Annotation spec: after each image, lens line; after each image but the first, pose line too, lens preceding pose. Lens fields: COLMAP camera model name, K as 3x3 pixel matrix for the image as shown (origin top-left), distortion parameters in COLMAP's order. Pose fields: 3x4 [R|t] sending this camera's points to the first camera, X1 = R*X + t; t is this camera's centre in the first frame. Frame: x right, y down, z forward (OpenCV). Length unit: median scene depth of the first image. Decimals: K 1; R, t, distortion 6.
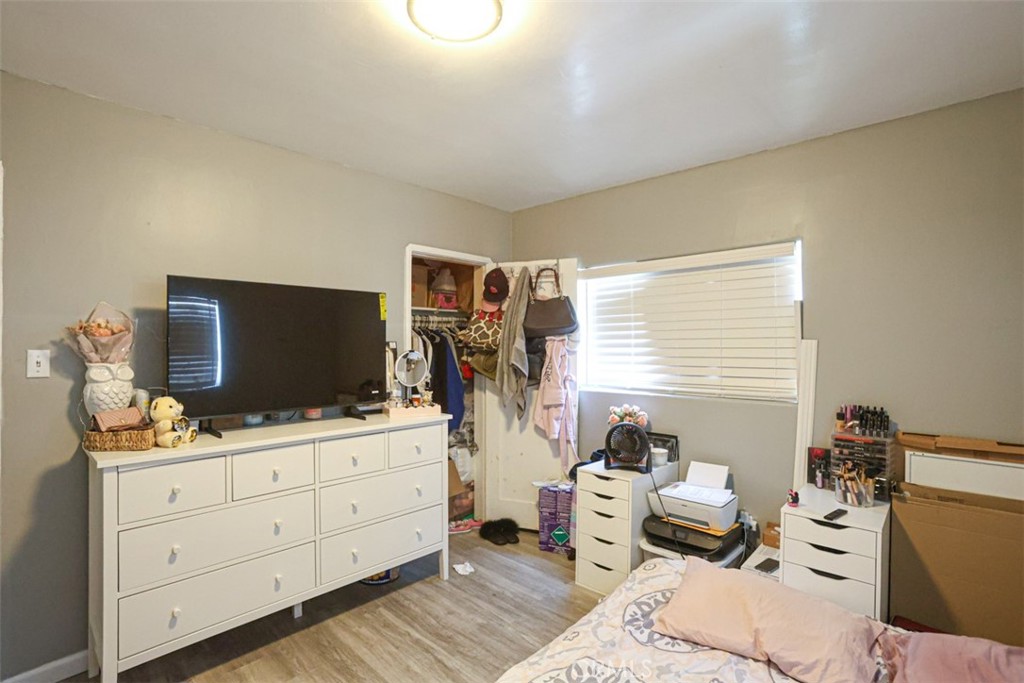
lens RADIAL K [[494.7, 0, 512.0], [0, 494.7, 341.5], [0, 0, 1]] dist [-0.000905, -0.000041]
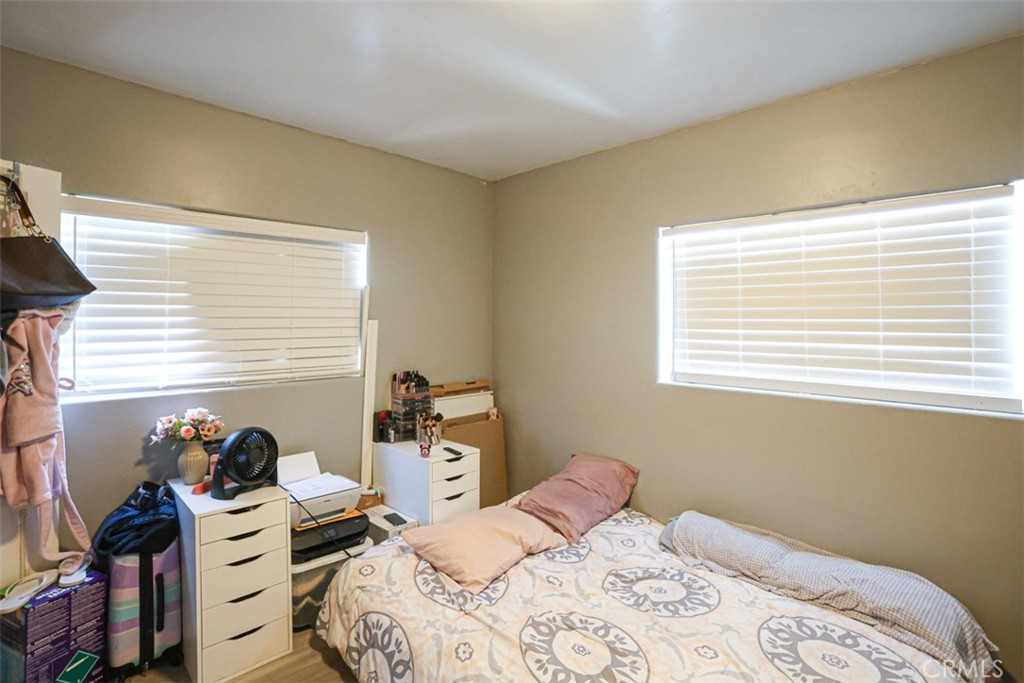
lens RADIAL K [[500.3, 0, 506.8], [0, 500.3, 318.9], [0, 0, 1]] dist [-0.078925, 0.038590]
pose [[0.038501, 0.004779, 0.999247, -0.519470], [-0.009887, 0.999941, -0.004401, -0.004047], [-0.999210, -0.009710, 0.038546, 0.604594]]
